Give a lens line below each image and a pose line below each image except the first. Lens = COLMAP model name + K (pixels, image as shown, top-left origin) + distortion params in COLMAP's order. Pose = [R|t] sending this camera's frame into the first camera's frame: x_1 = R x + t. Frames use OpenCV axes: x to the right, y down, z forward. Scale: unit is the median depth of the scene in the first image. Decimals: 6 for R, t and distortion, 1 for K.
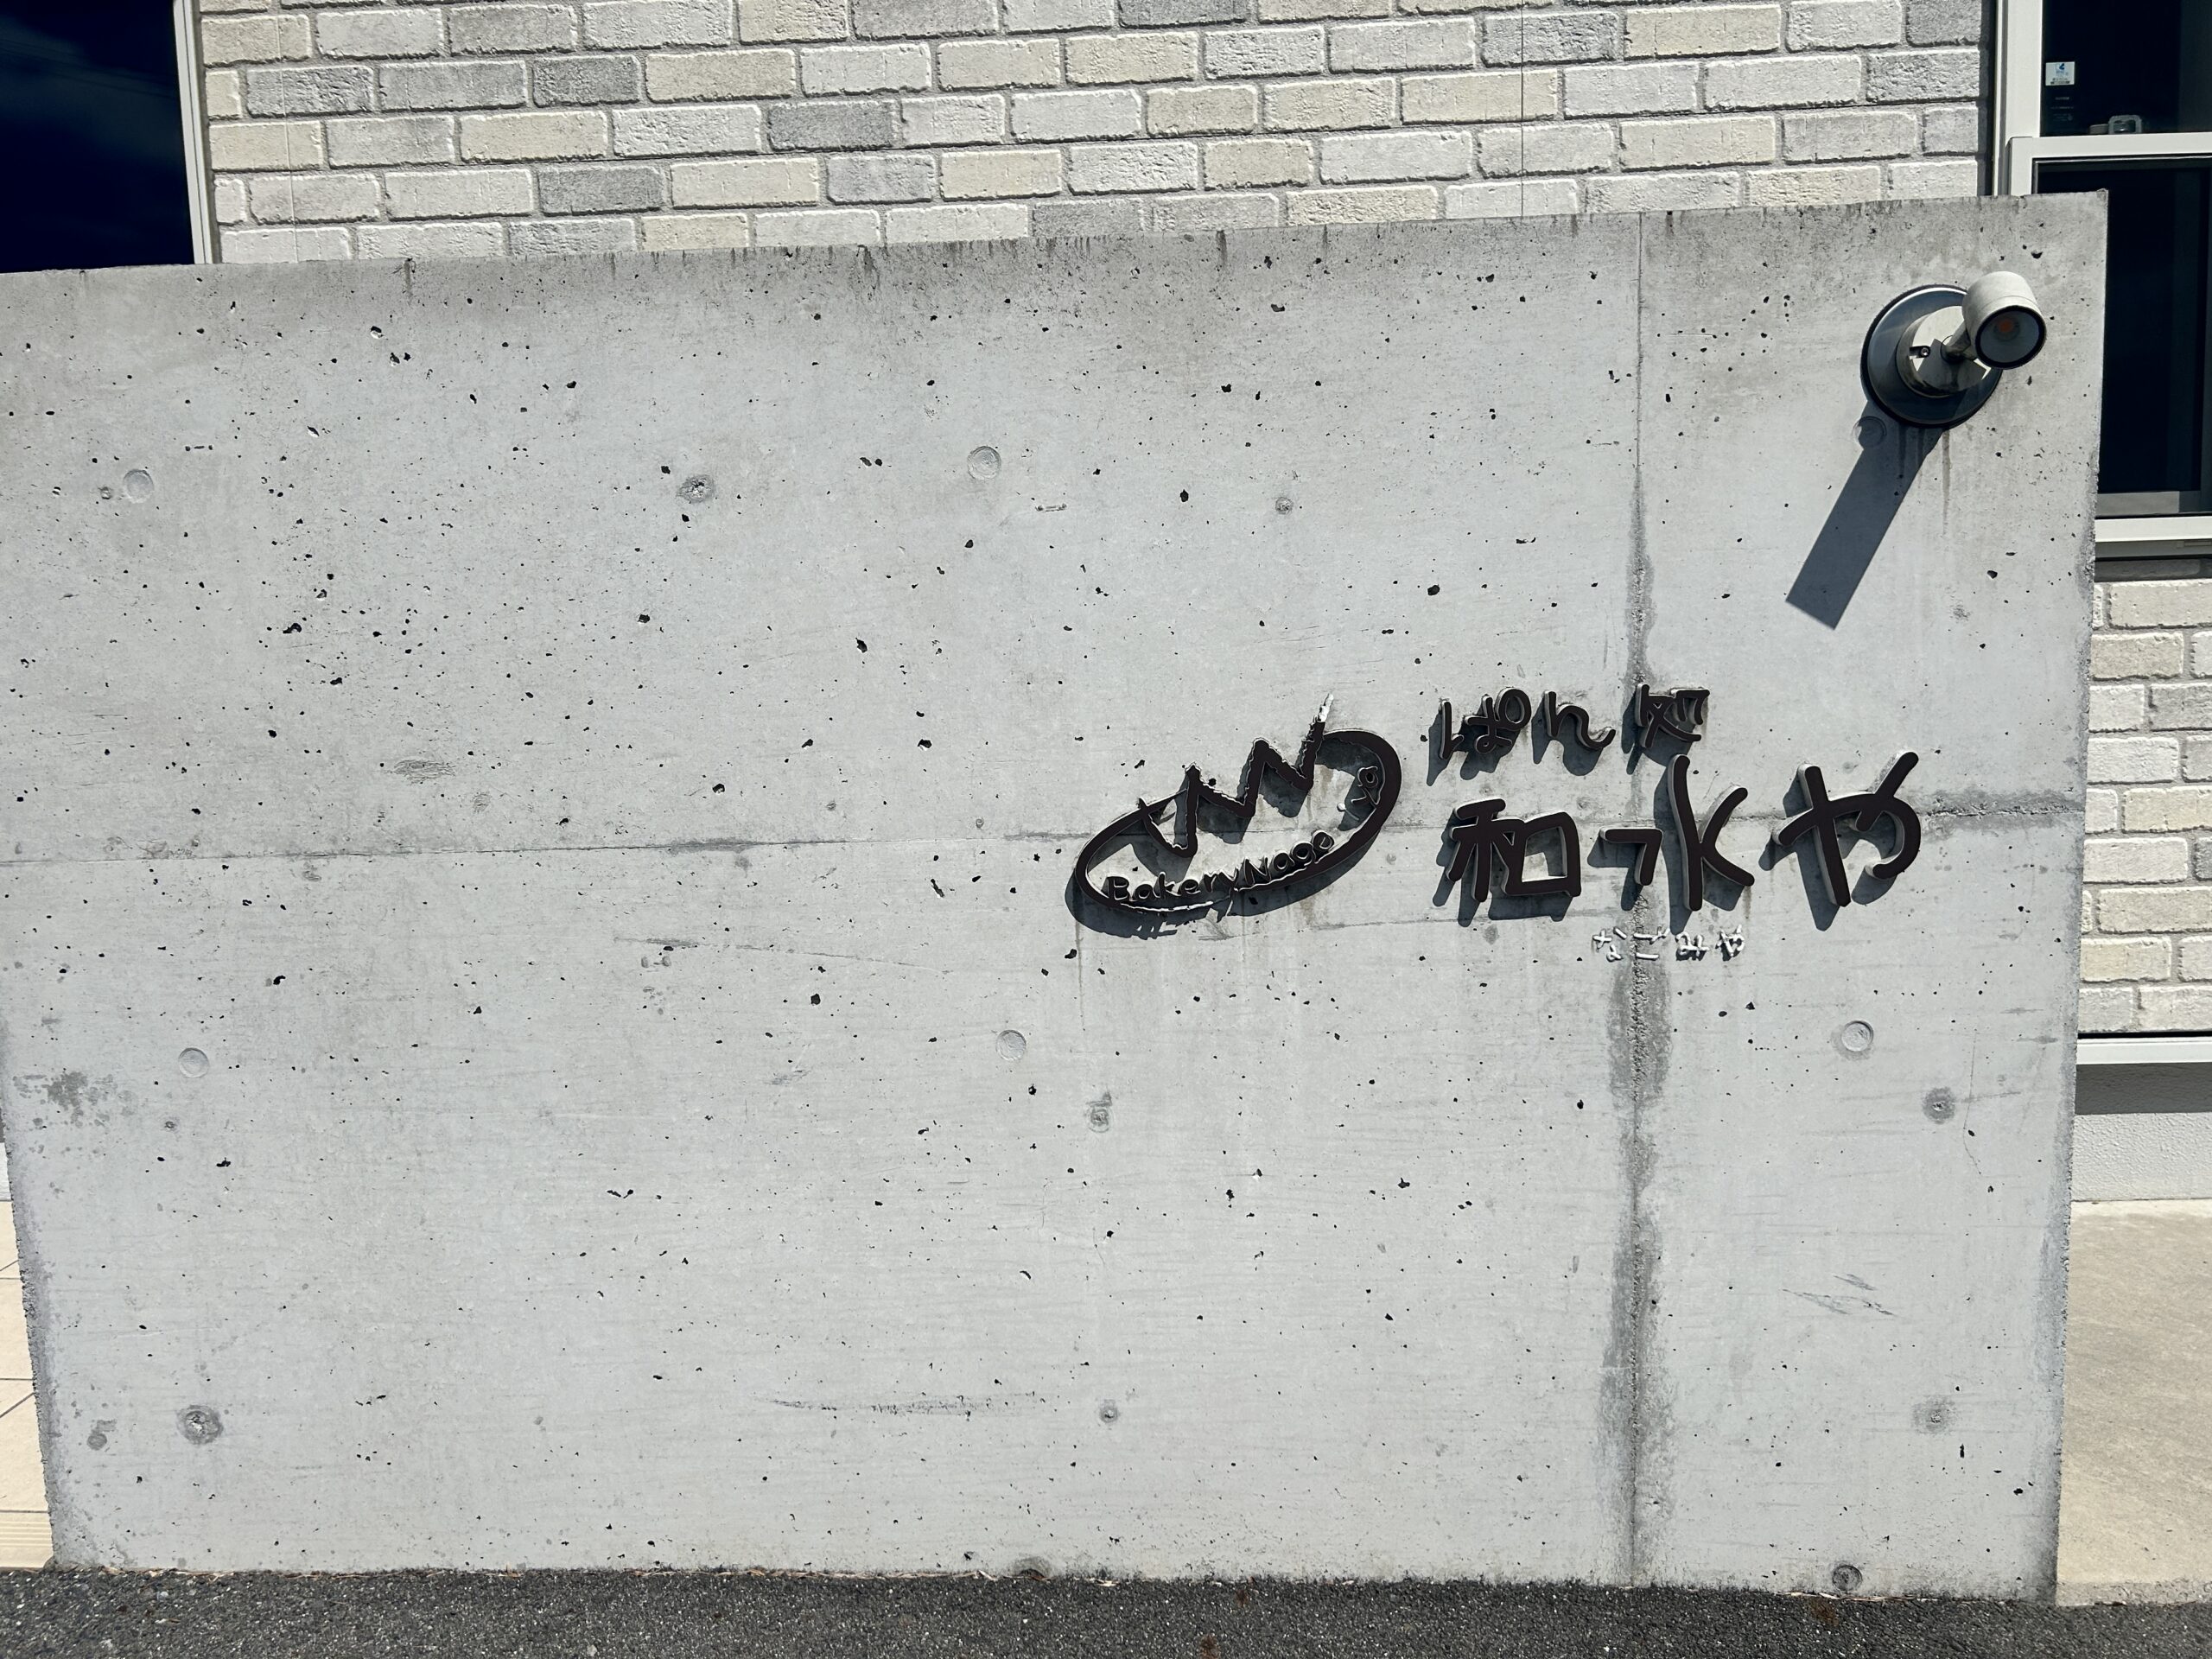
lens RADIAL K [[1666.9, 0, 1124.9], [0, 1666.9, 876.0], [0, 0, 1]] dist [0.013396, 0.012763]
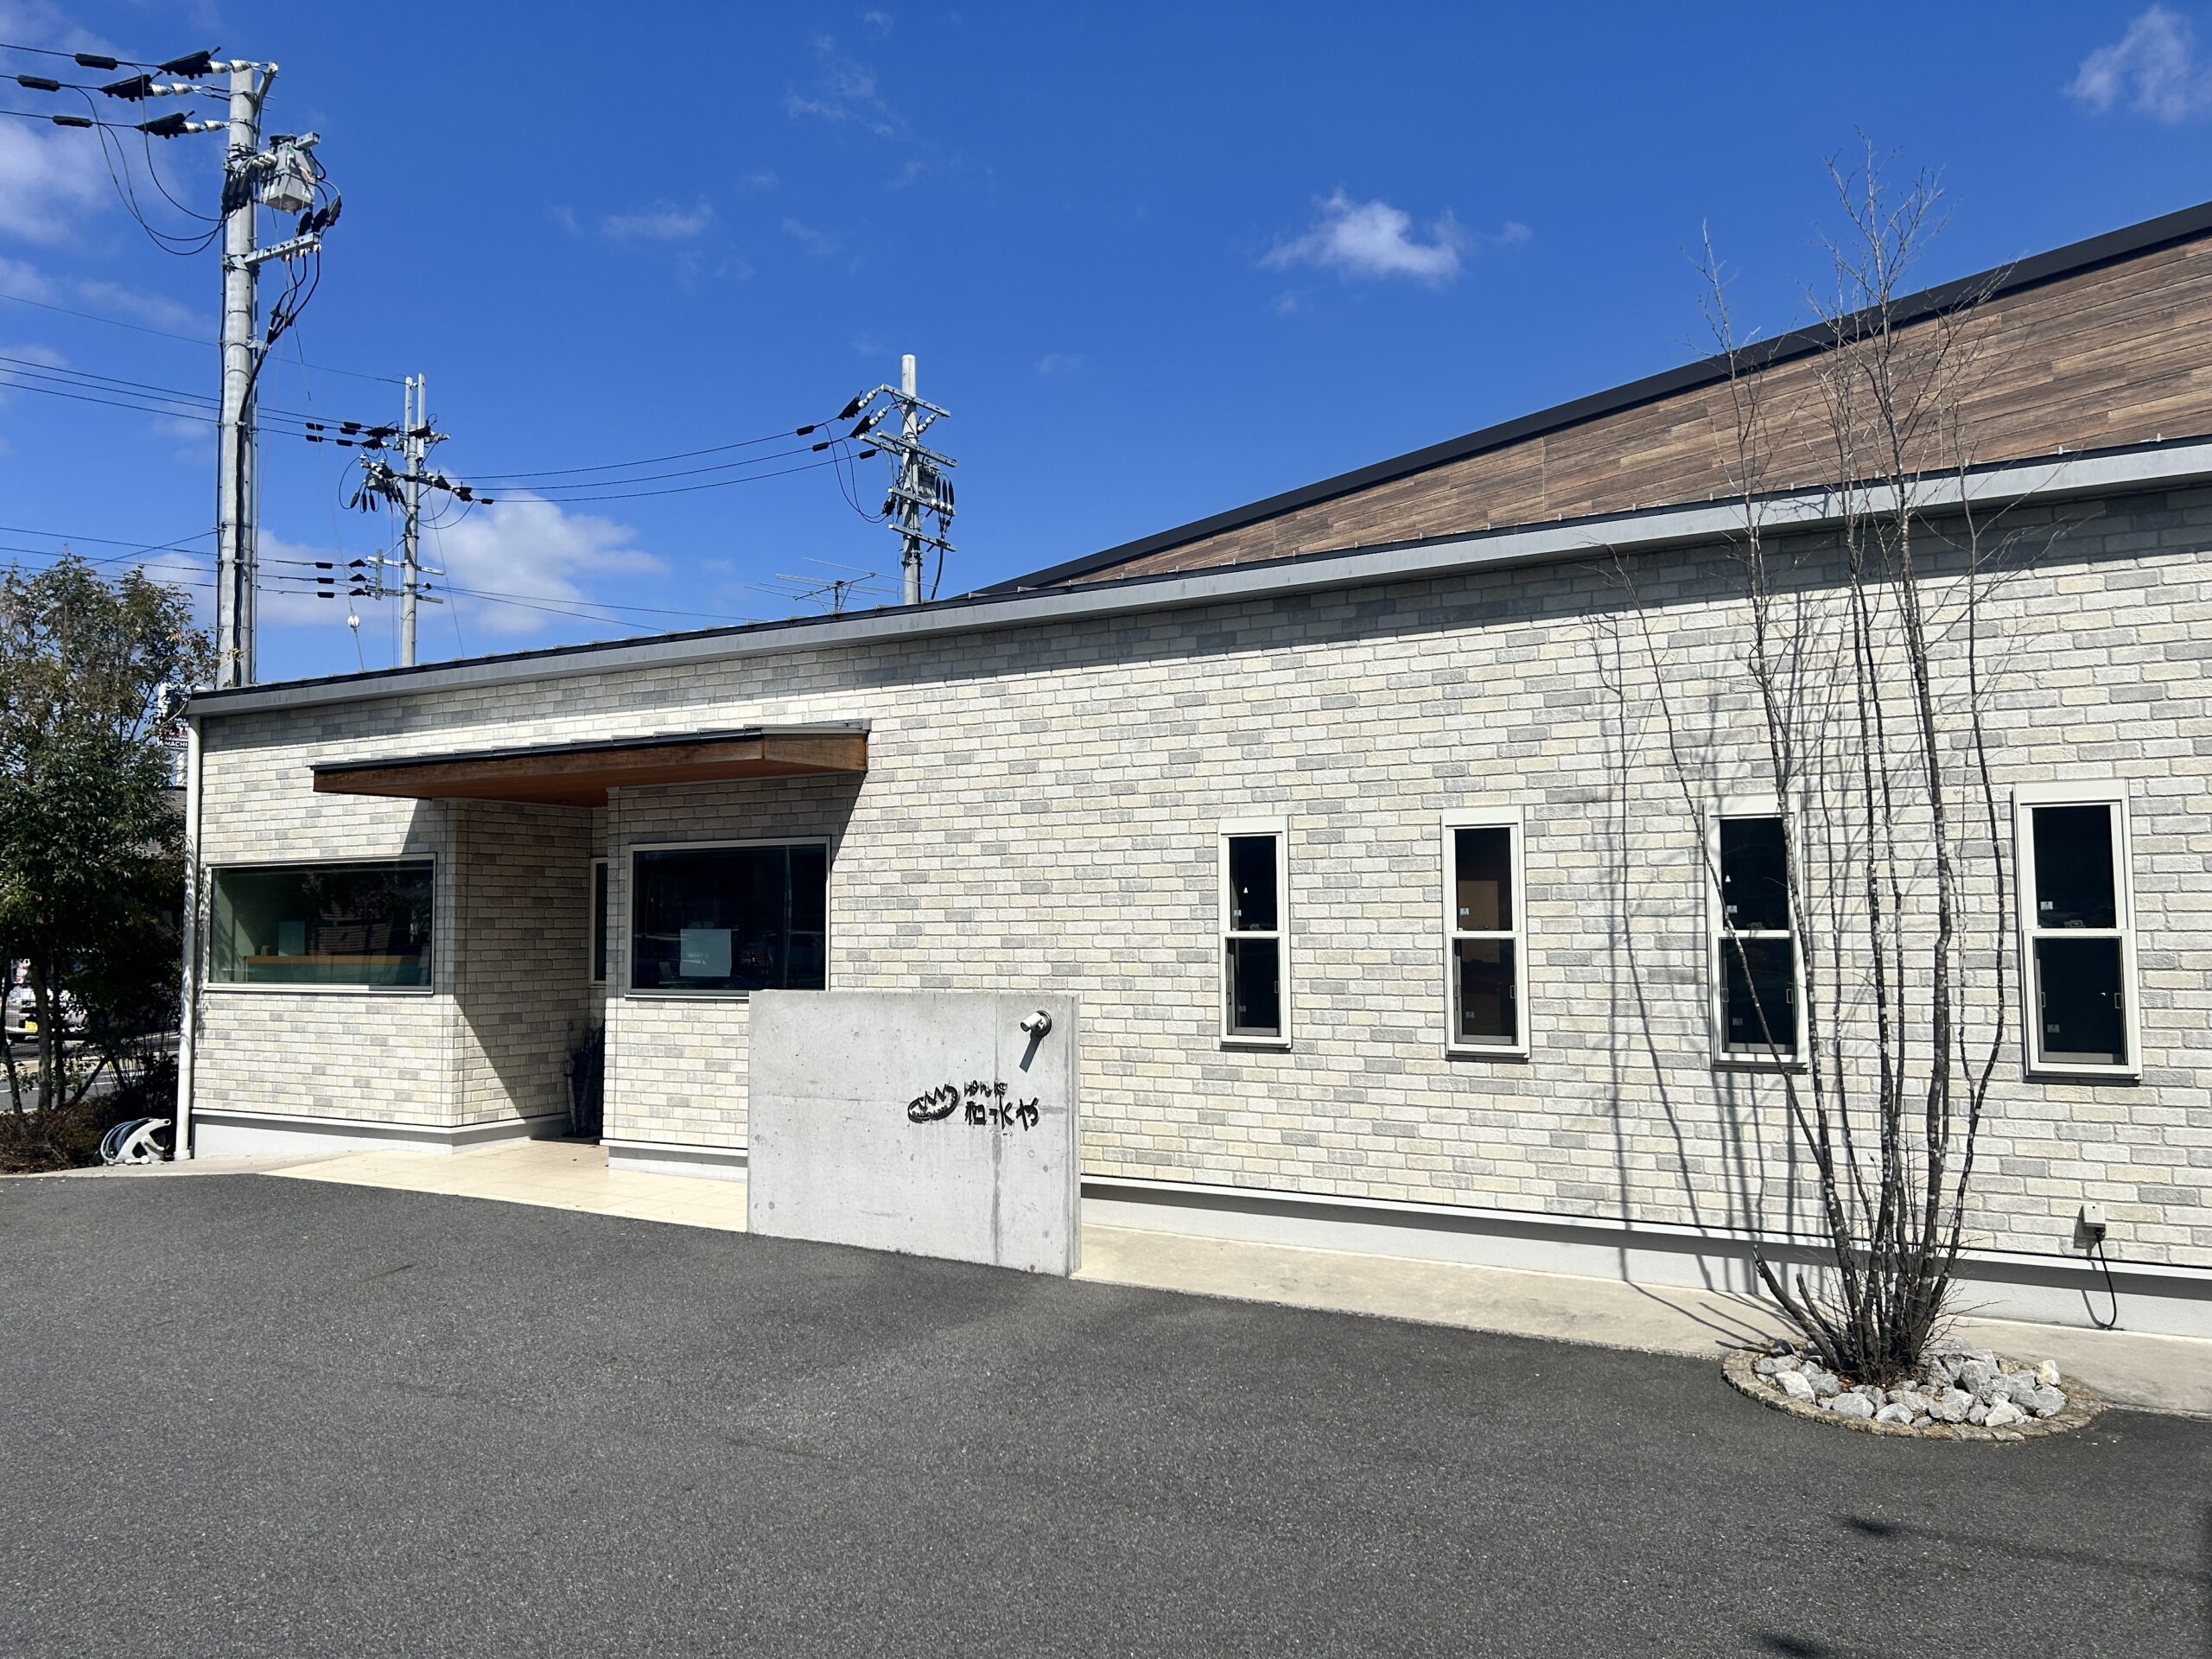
lens RADIAL K [[1666.9, 0, 1105.5], [0, 1666.9, 830.6], [0, 0, 1]] dist [0.013396, 0.012763]
pose [[0.884131, -0.006580, -0.467193, 2.999645], [-0.079546, 0.983184, -0.164383, -0.053061], [0.460418, 0.182499, 0.868740, -3.472845]]
